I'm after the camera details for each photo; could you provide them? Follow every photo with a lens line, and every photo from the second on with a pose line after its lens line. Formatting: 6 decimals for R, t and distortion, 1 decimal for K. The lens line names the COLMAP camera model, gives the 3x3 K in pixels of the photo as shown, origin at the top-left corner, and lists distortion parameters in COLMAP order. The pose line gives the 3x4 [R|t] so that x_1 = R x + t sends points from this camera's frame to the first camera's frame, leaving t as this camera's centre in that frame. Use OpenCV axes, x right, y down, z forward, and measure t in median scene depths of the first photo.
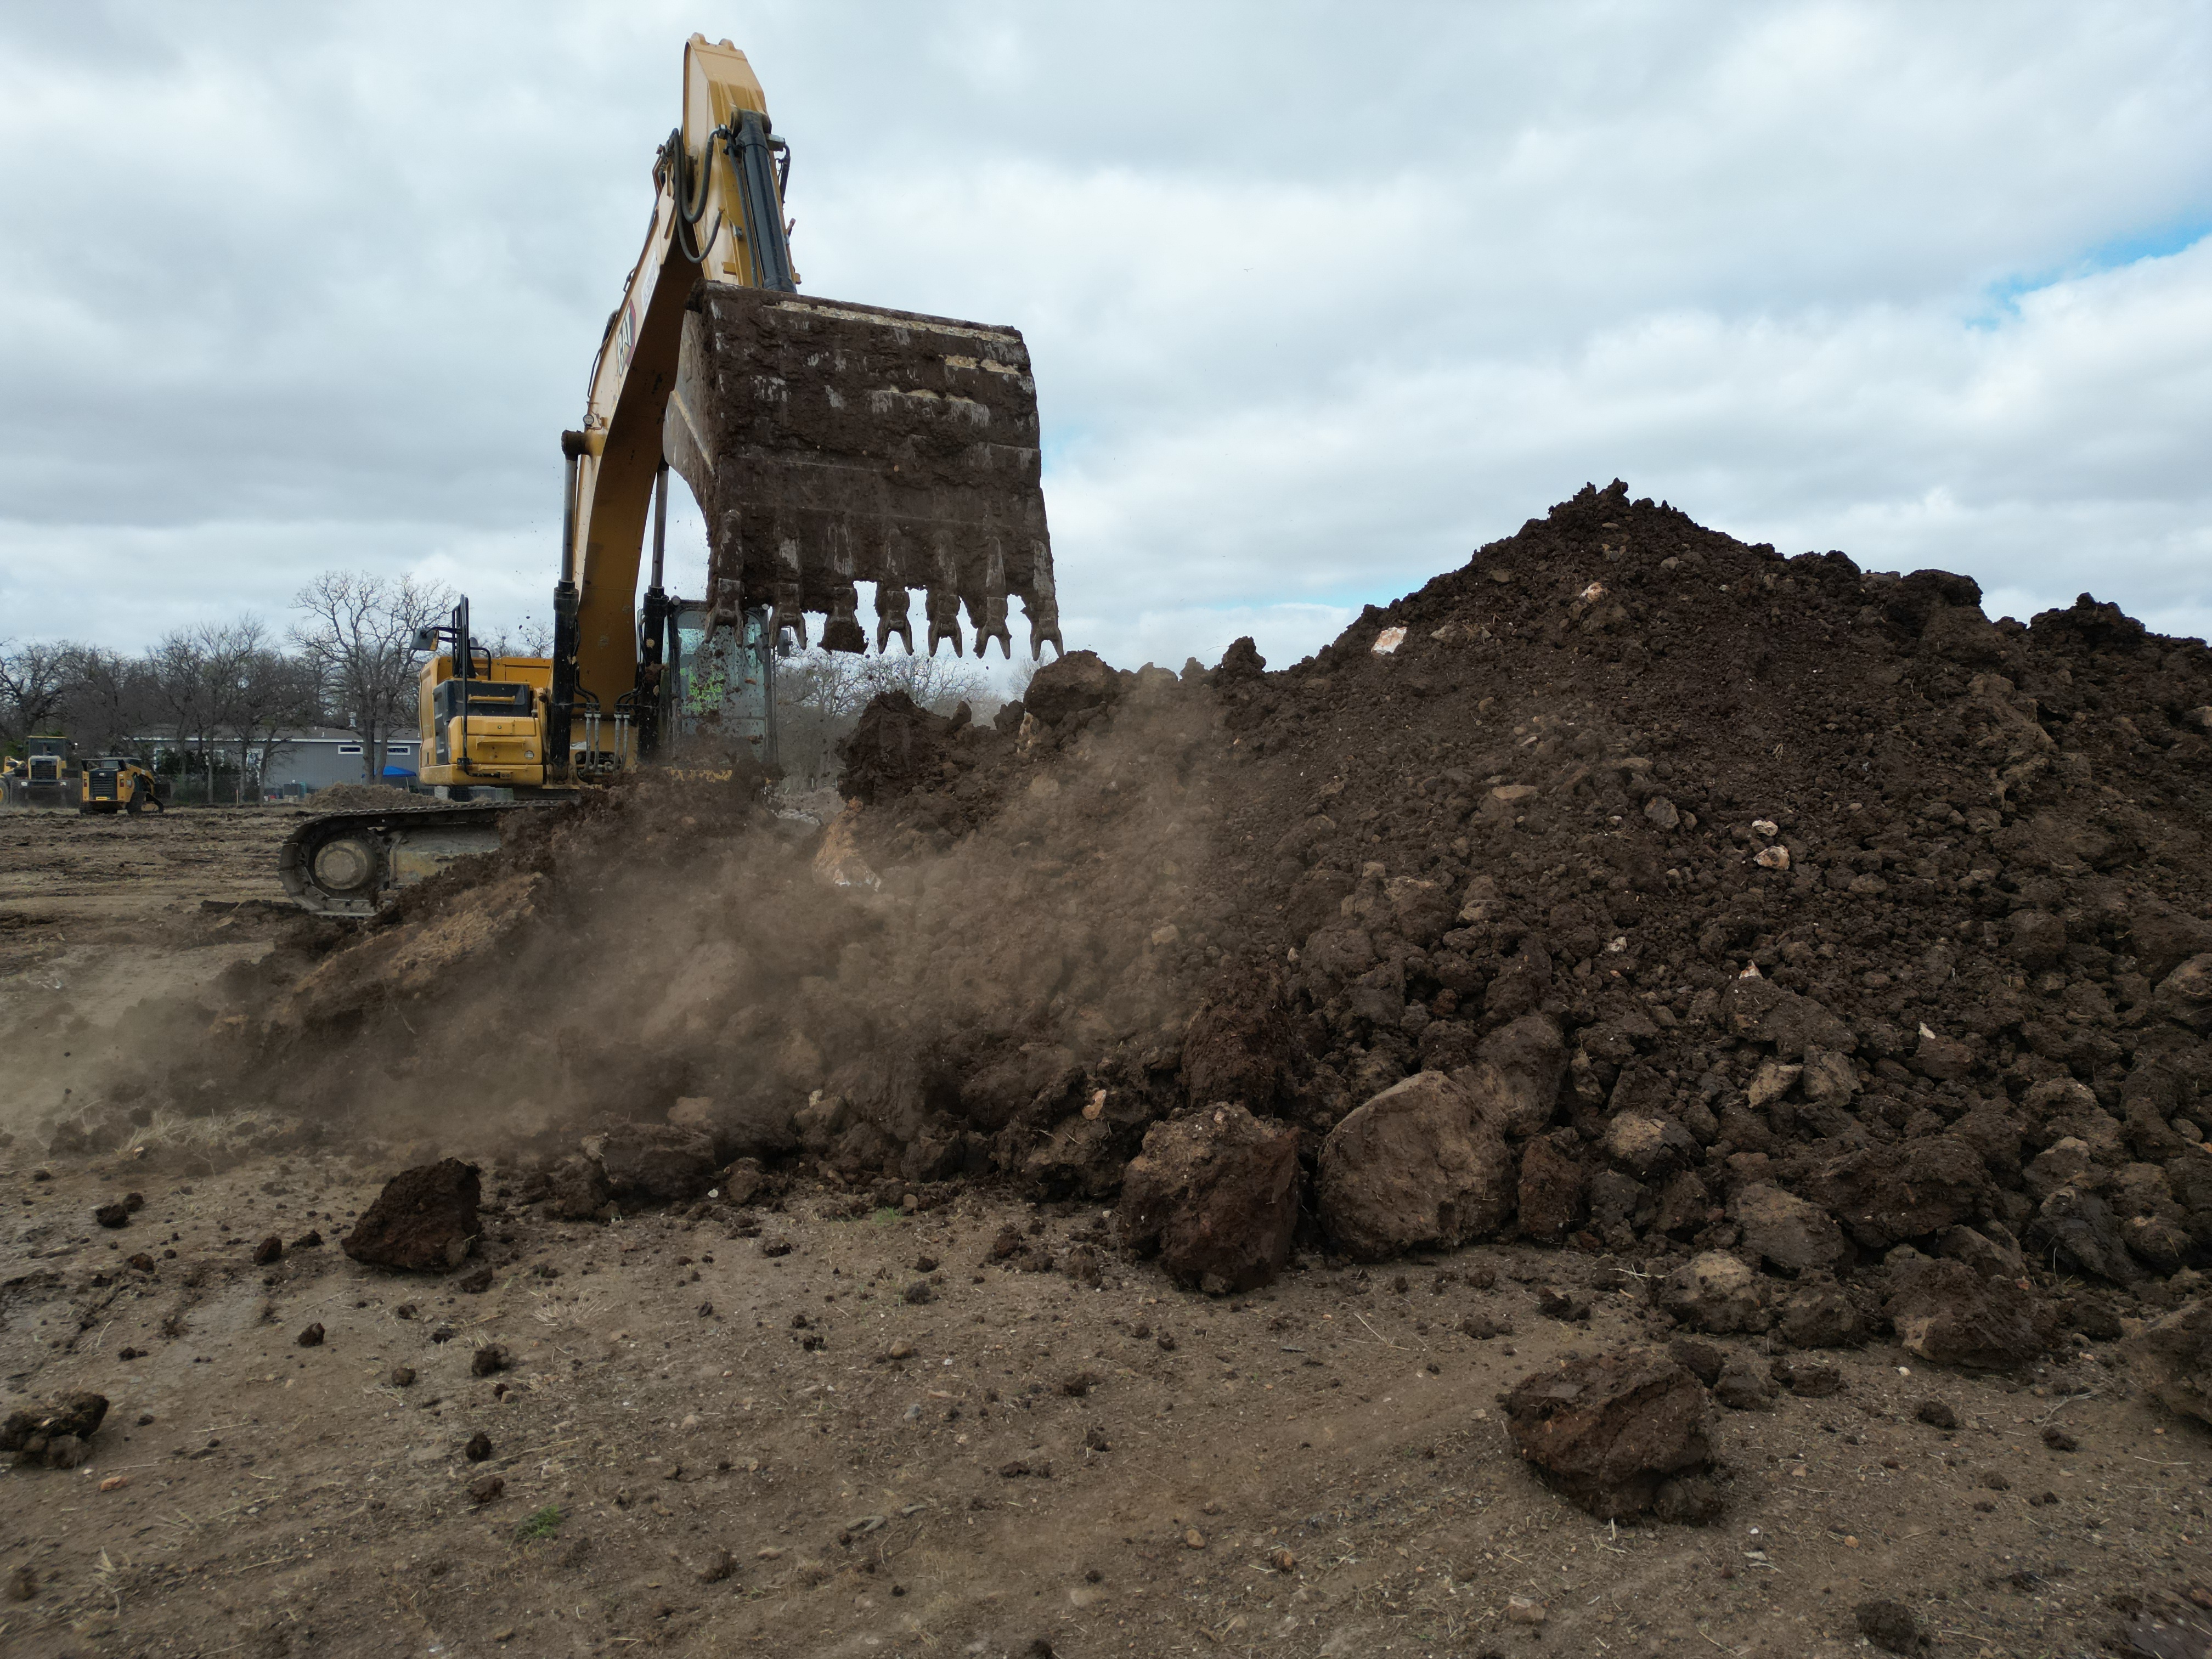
lens RADIAL K [[1557.8, 0, 1106.0], [0, 1557.8, 829.5], [0, 0, 1]] dist [0.005735, -0.001032]
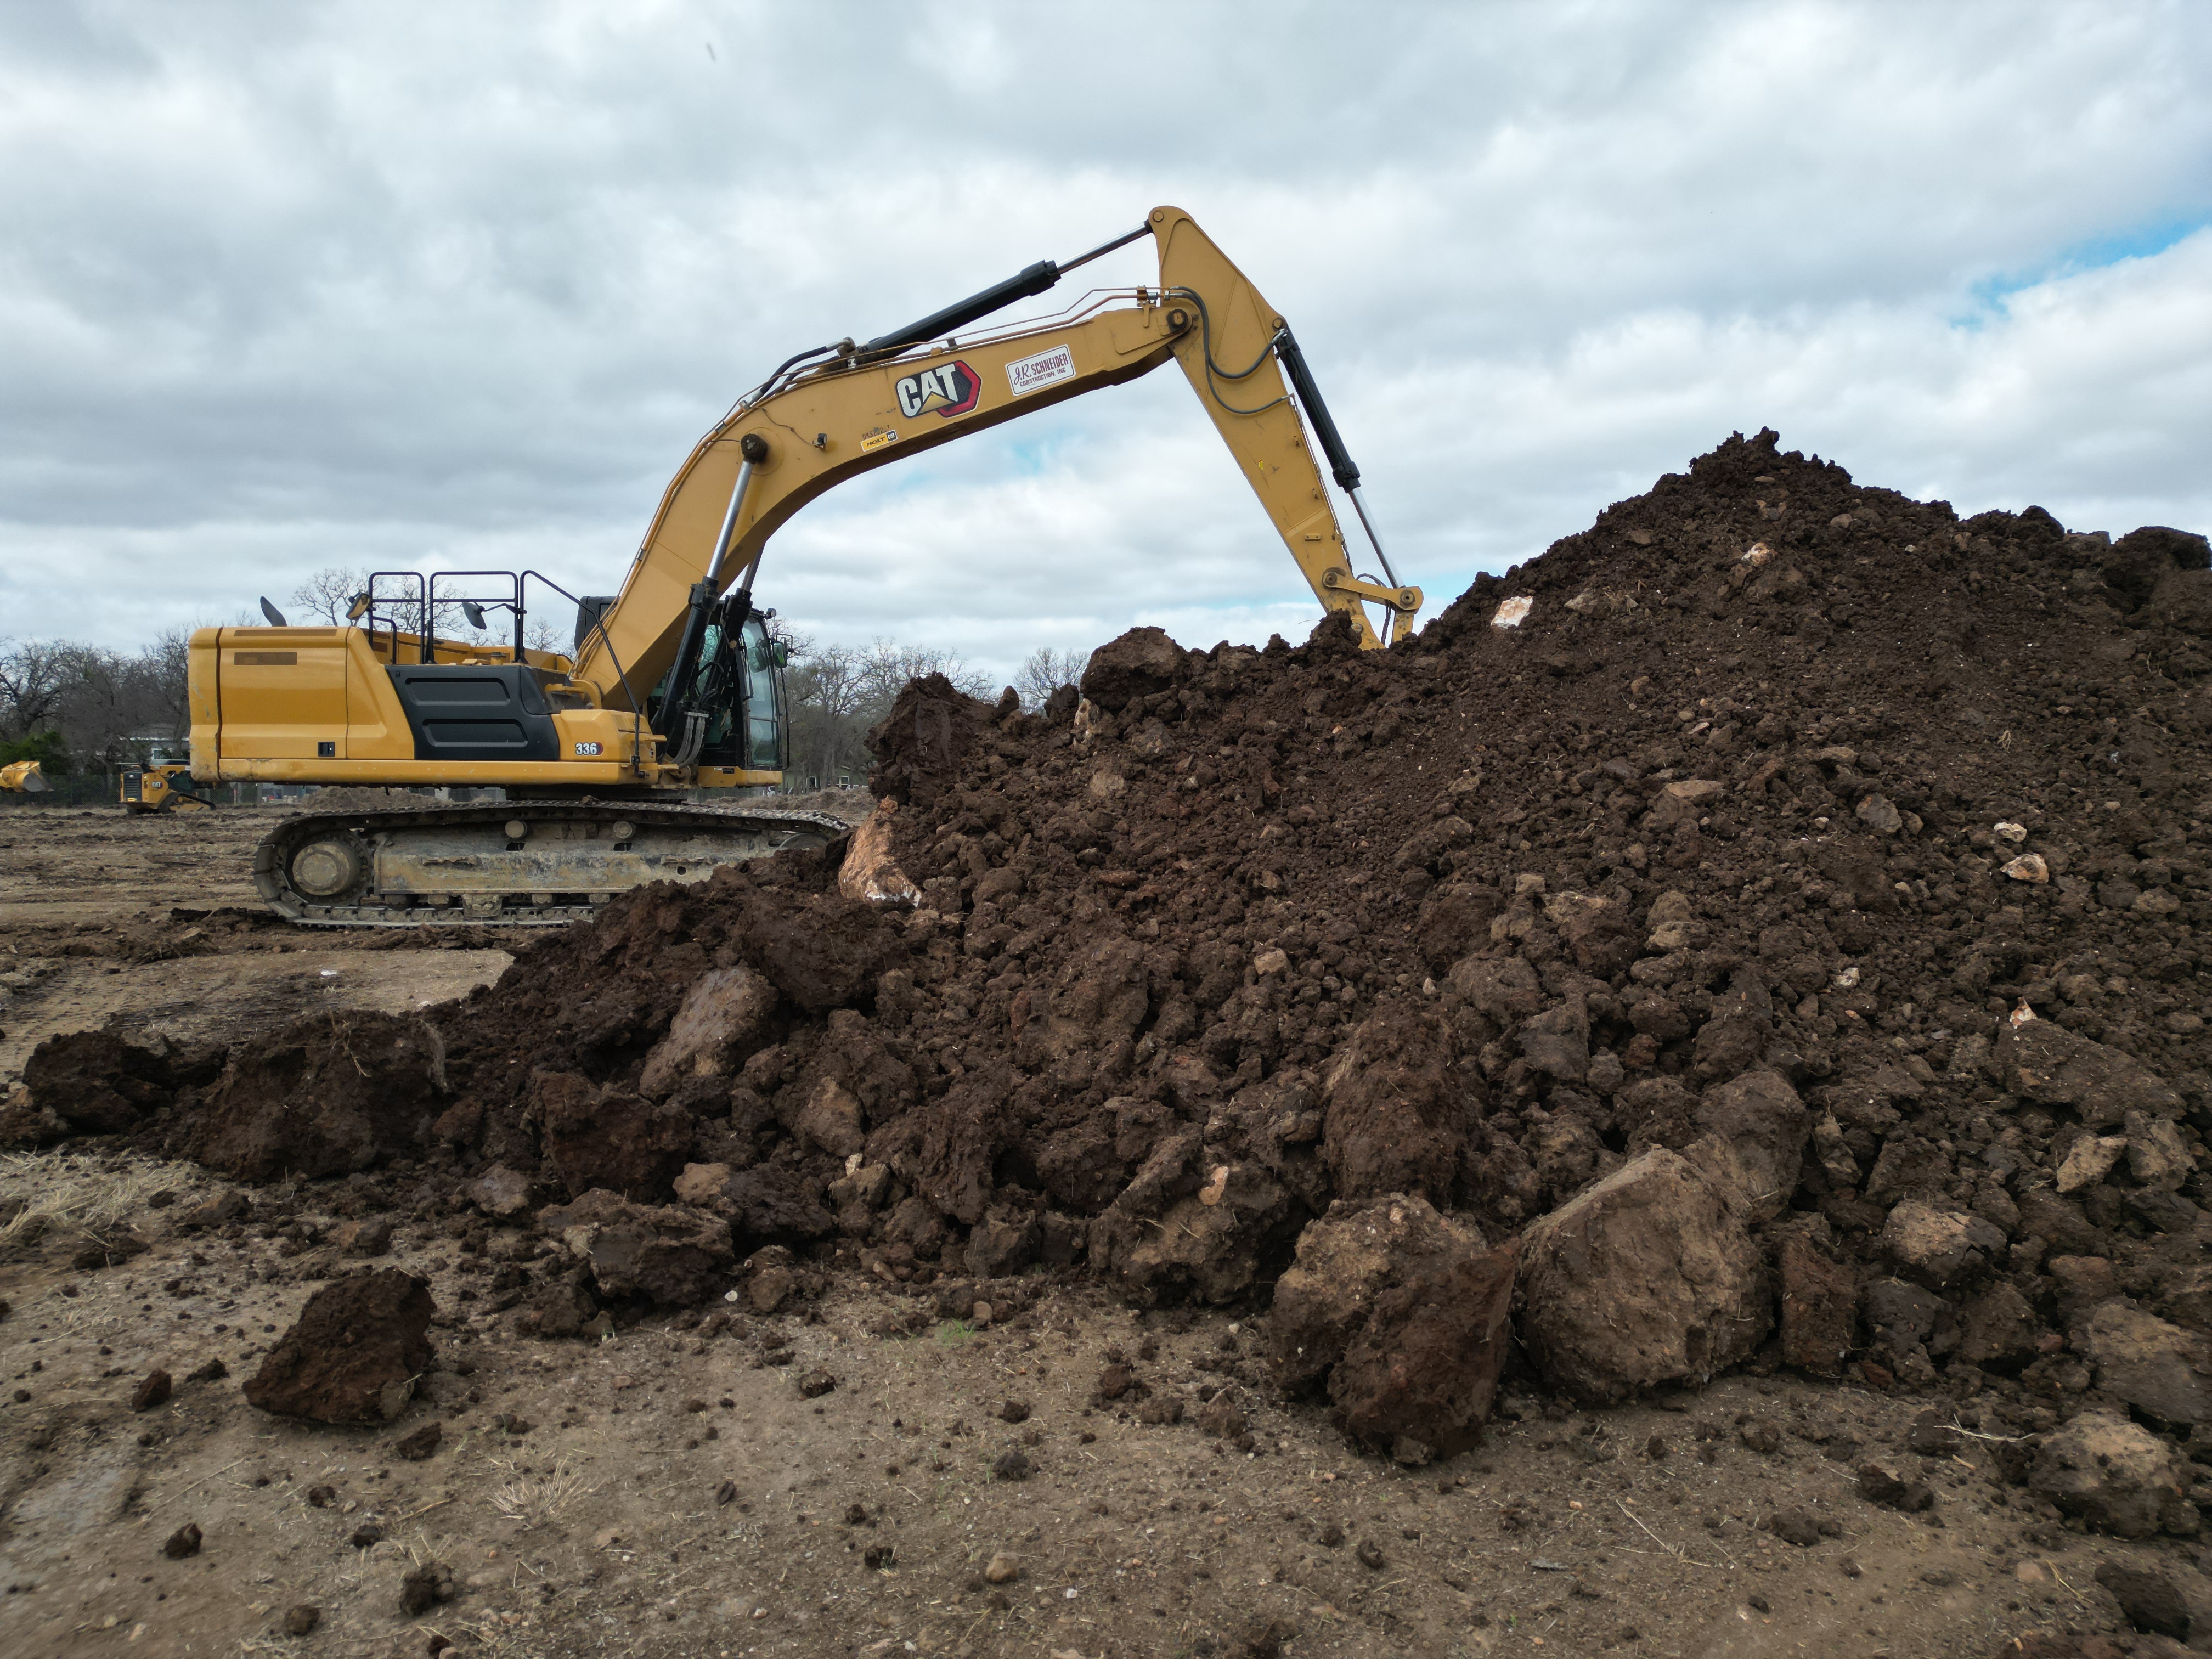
lens RADIAL K [[1557.8, 0, 1106.0], [0, 1557.8, 829.5], [0, 0, 1]] dist [0.005735, -0.001032]
pose [[0.999997, -0.001777, -0.001397, -0.057474], [0.001778, 0.999998, 0.000794, -0.004138], [0.001395, -0.000797, 0.999999, 0.199816]]
